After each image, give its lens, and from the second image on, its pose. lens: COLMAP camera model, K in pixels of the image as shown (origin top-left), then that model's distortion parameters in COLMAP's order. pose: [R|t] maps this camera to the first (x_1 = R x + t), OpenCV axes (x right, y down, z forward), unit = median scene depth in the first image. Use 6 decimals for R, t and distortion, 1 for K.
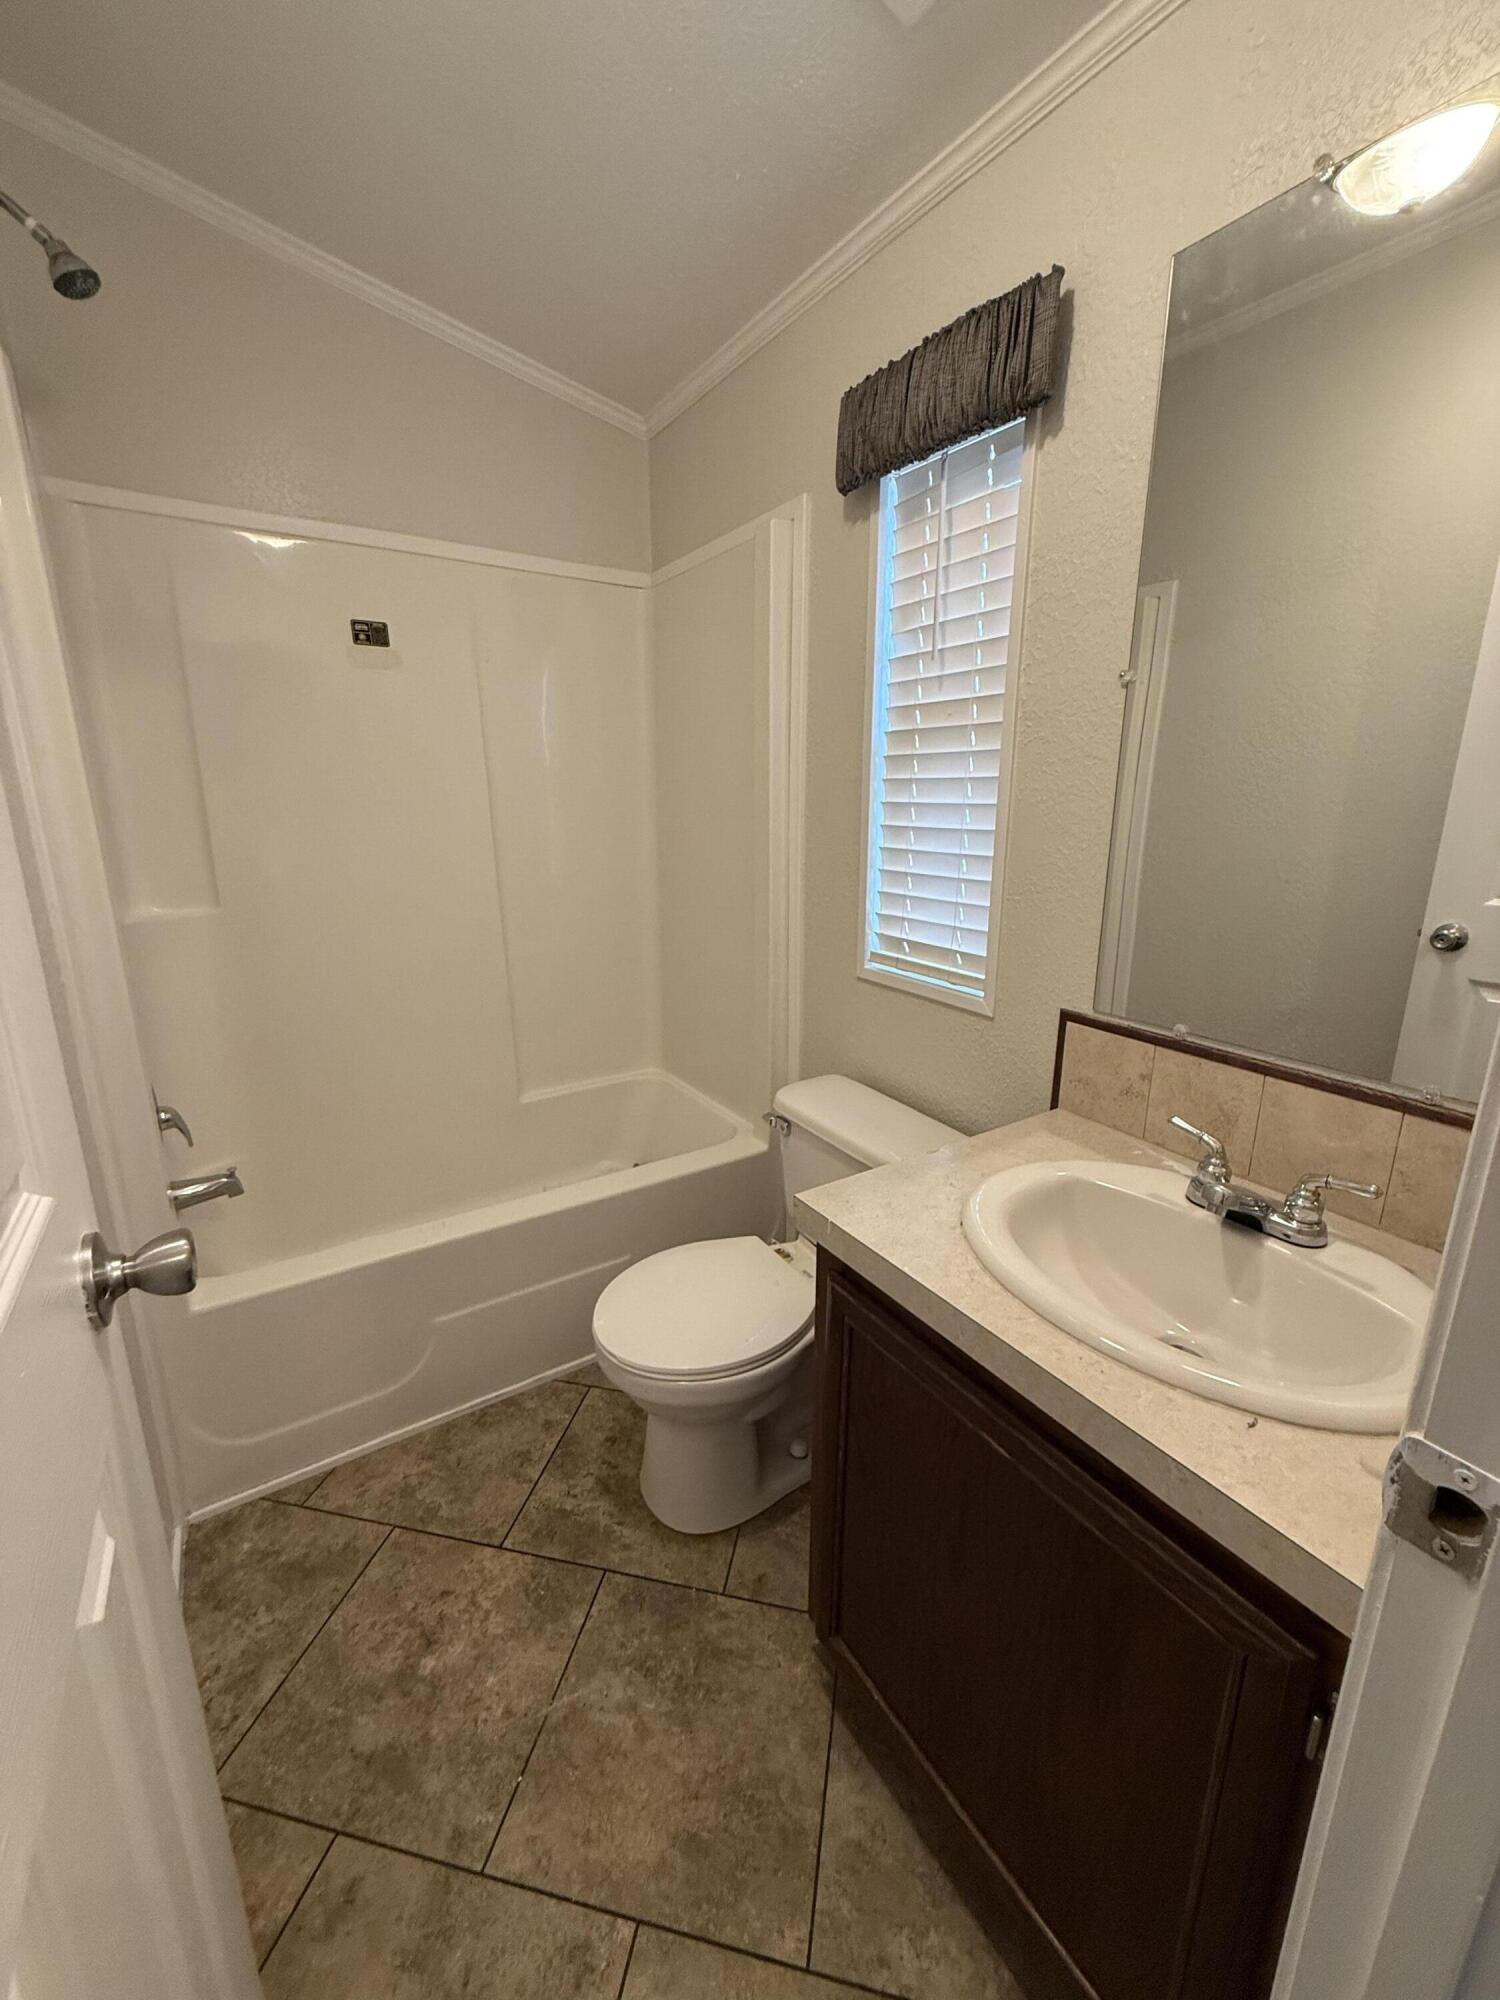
lens RADIAL K [[798.1, 0, 763.5], [0, 798.1, 990.5], [0, 0, 1]] dist [0.000158, 0.001299]
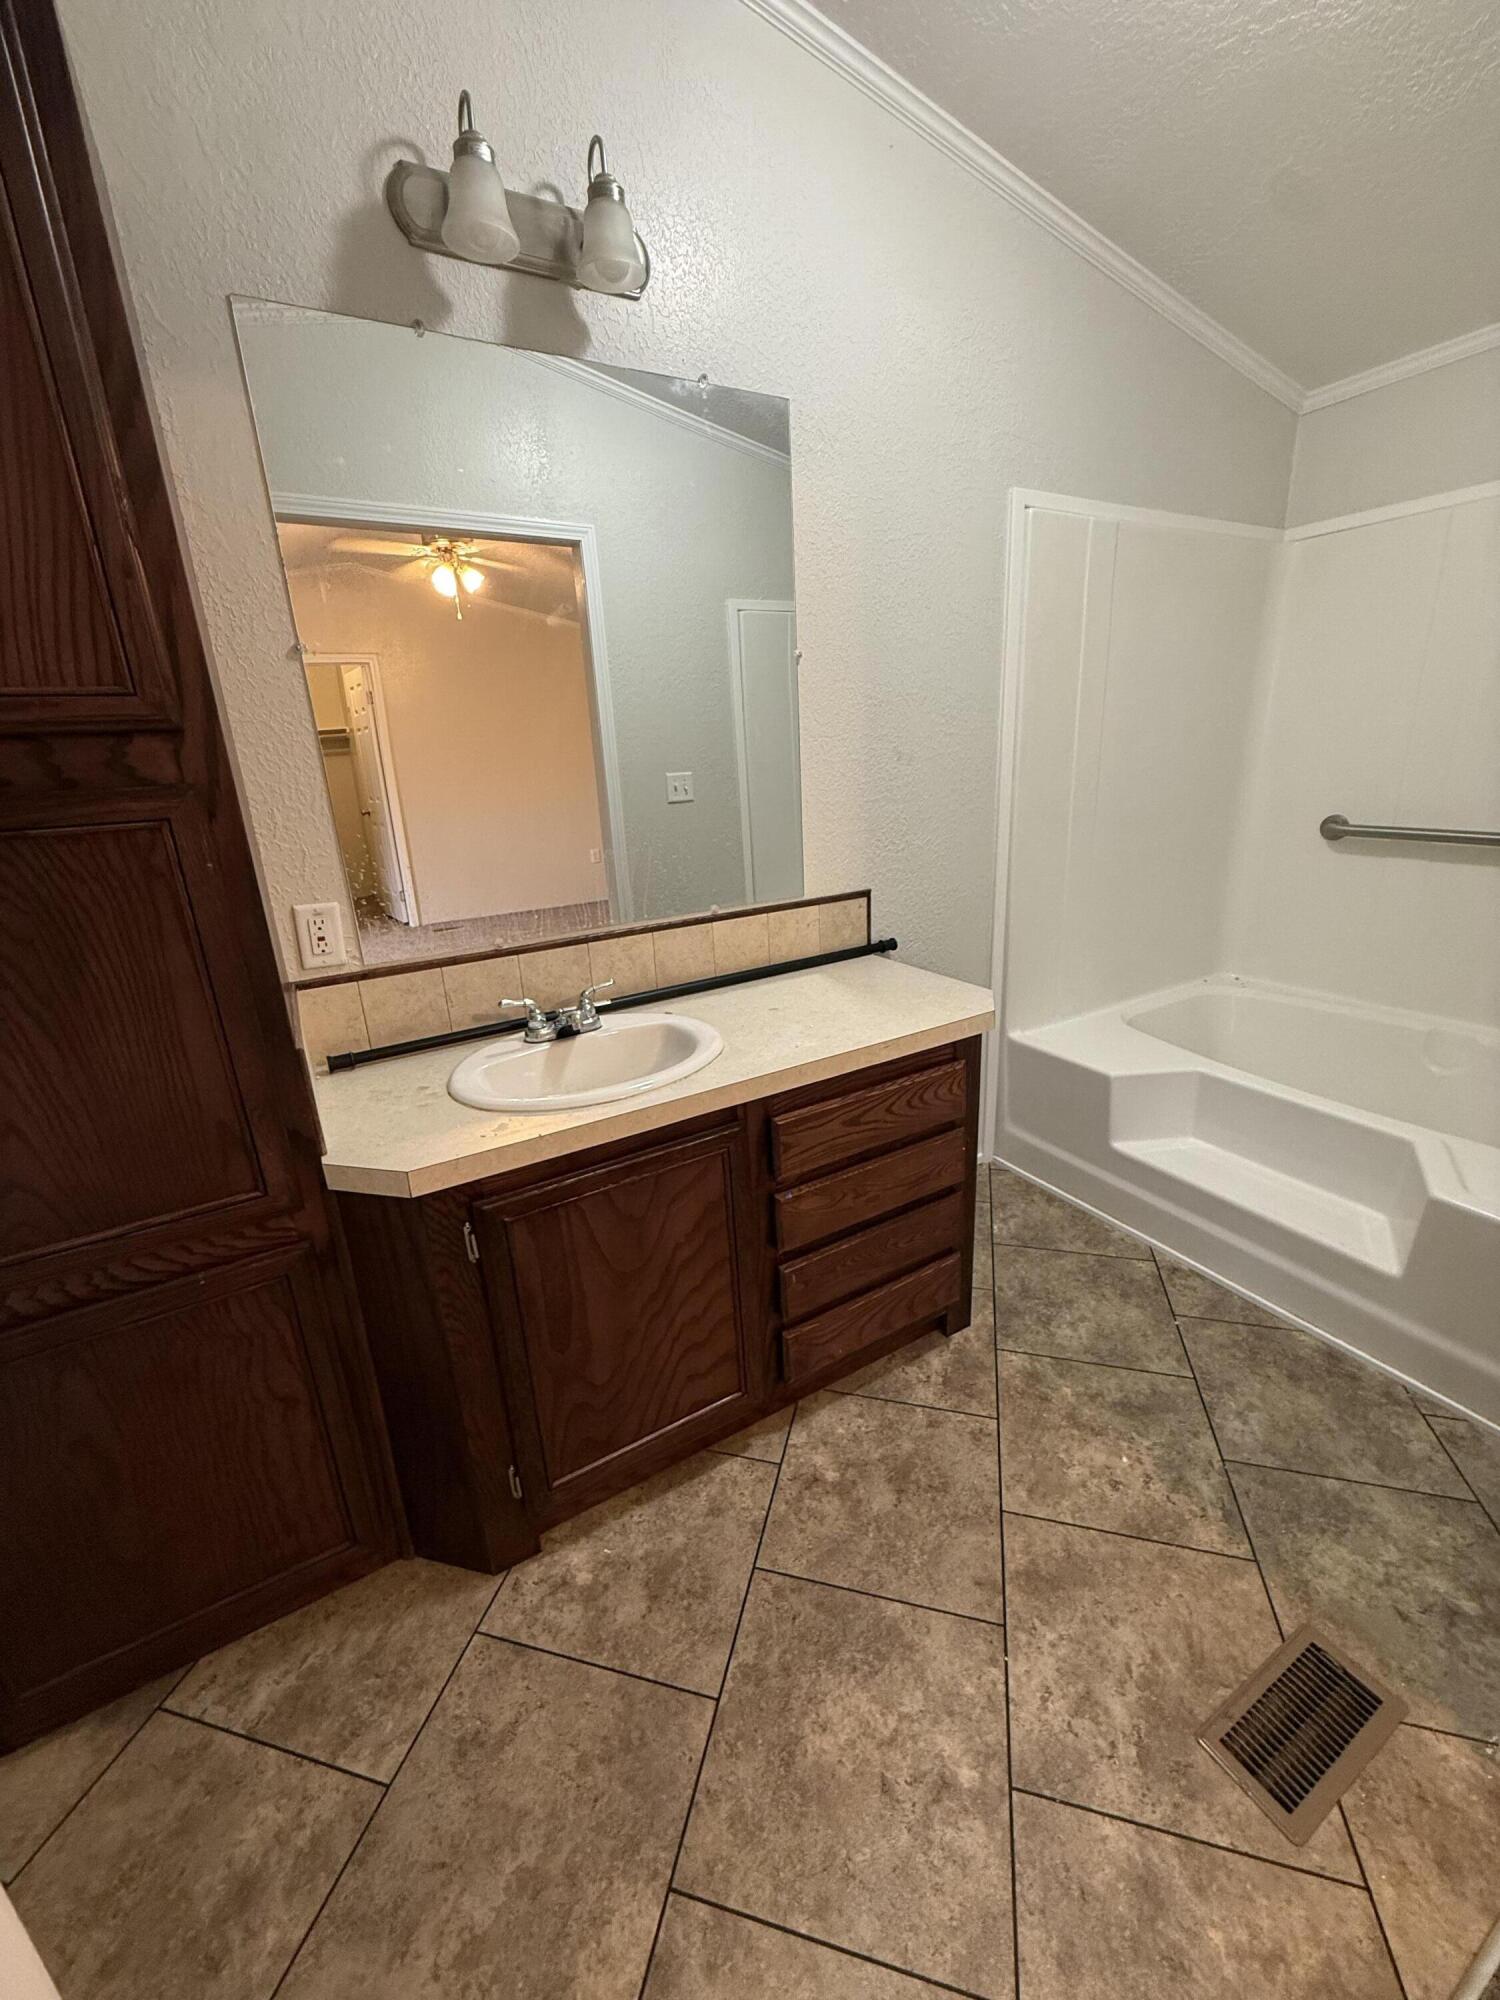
lens RADIAL K [[798.1, 0, 750.7], [0, 798.1, 990.0], [0, 0, 1]] dist [0.000158, 0.001299]
pose [[0.054934, -0.315541, 0.947320, -1.415163], [0.284152, 0.914464, 0.288119, -0.242051], [-0.957204, 0.253355, 0.139897, 0.790130]]
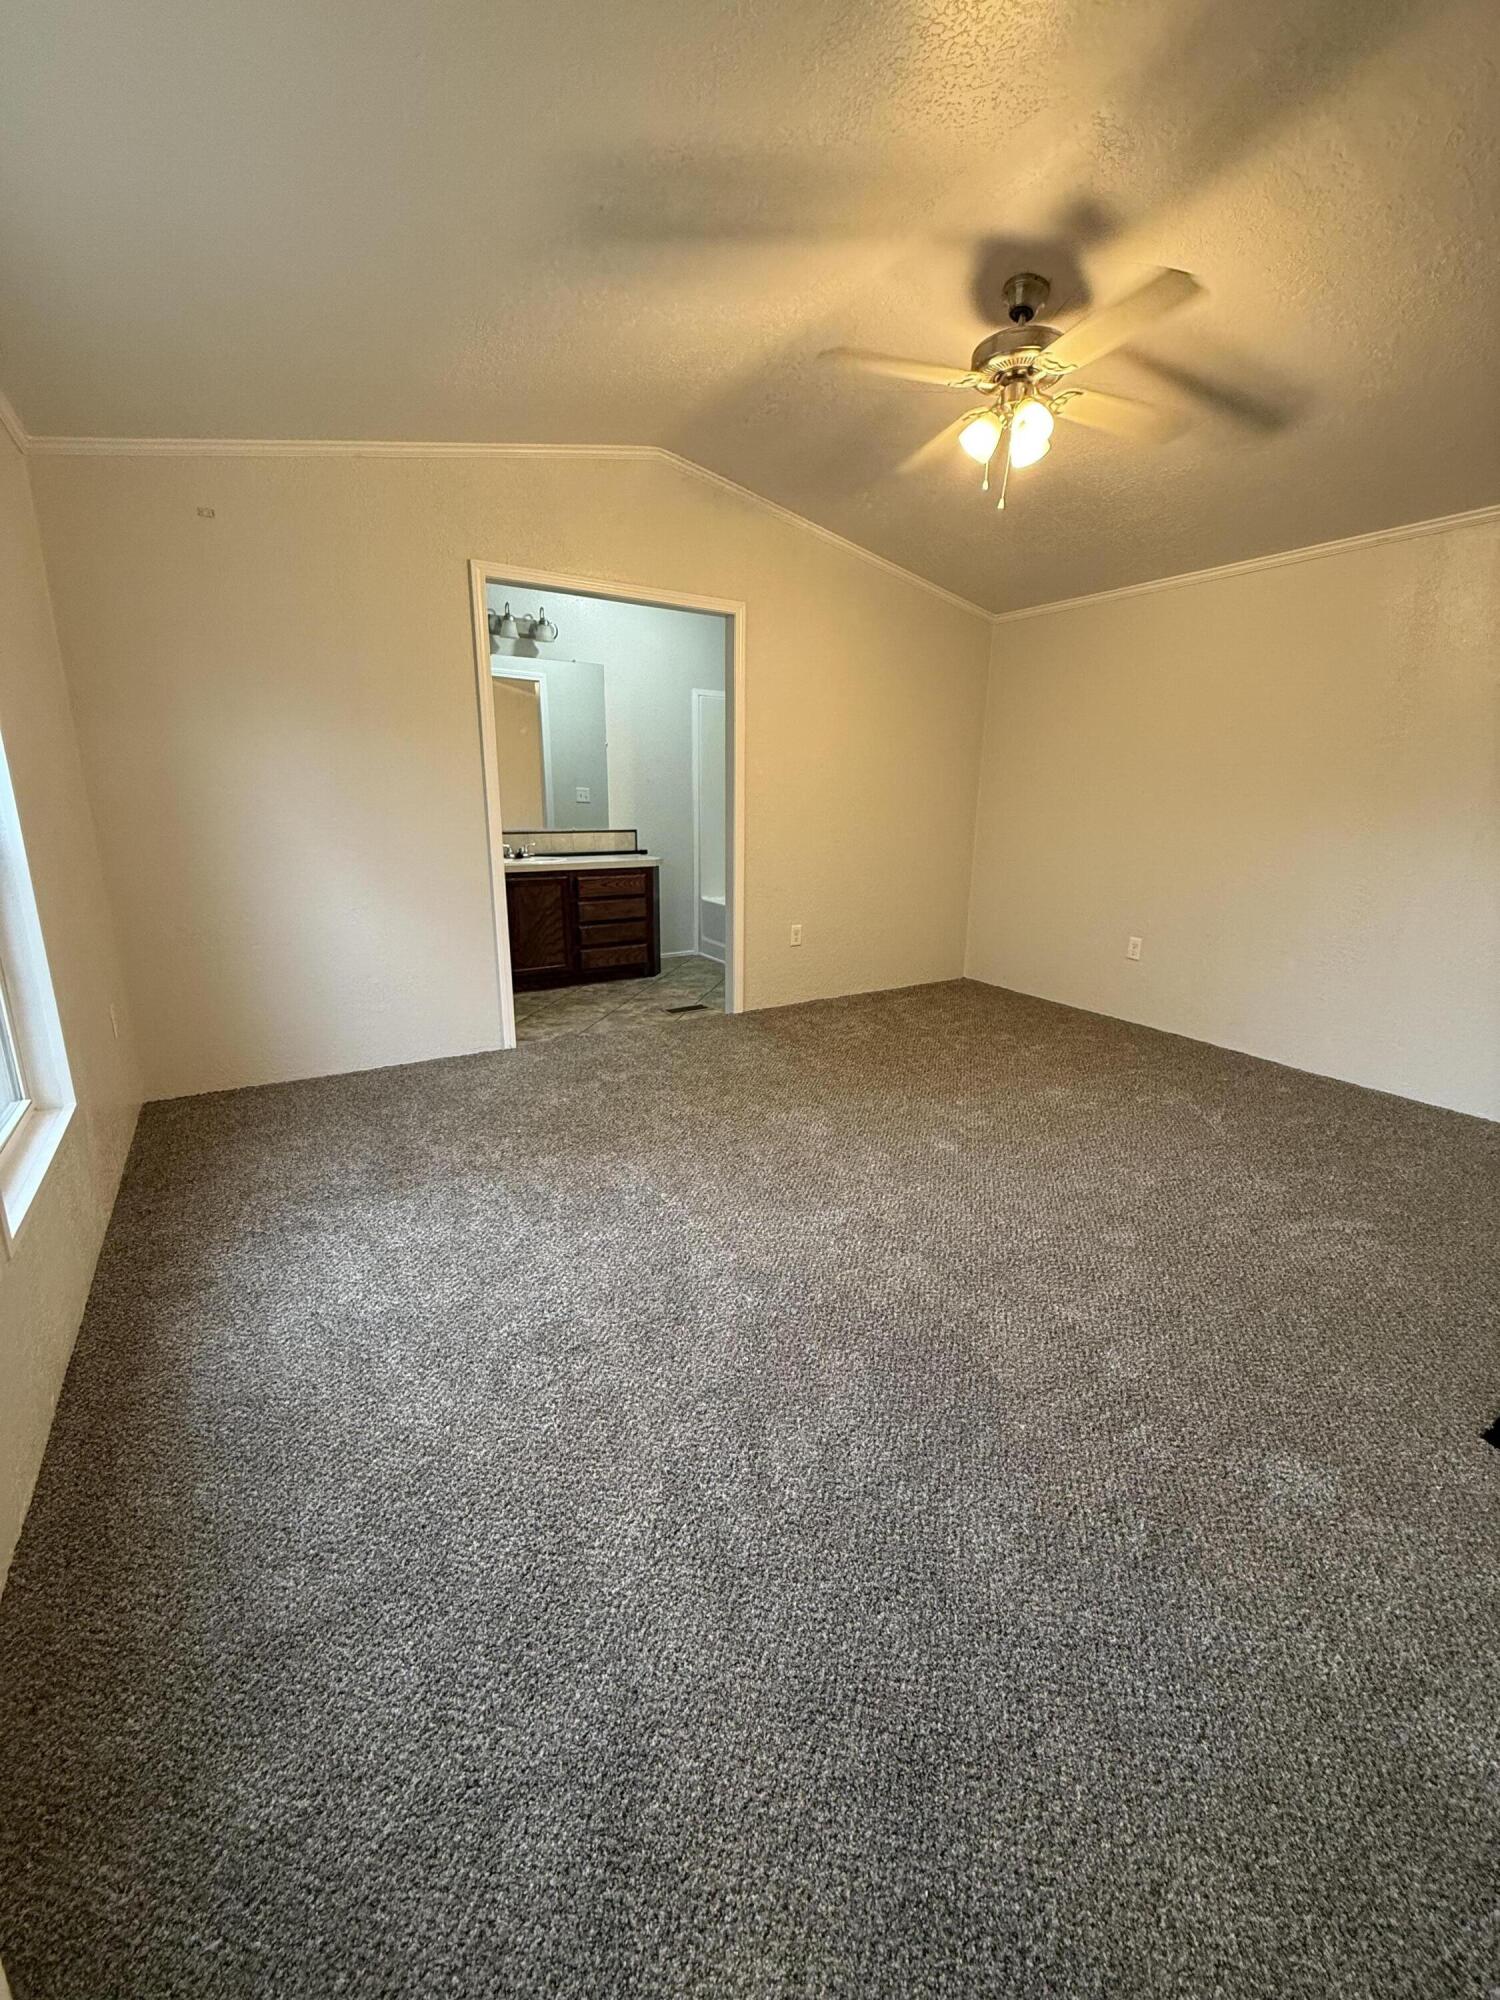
lens RADIAL K [[798.1, 0, 757.8], [0, 798.1, 993.3], [0, 0, 1]] dist [0.000158, 0.001299]
pose [[0.010118, -0.267118, 0.963611, -4.519395], [0.219519, 0.940745, 0.258475, -0.008525], [-0.975556, 0.208916, 0.068156, -0.107196]]
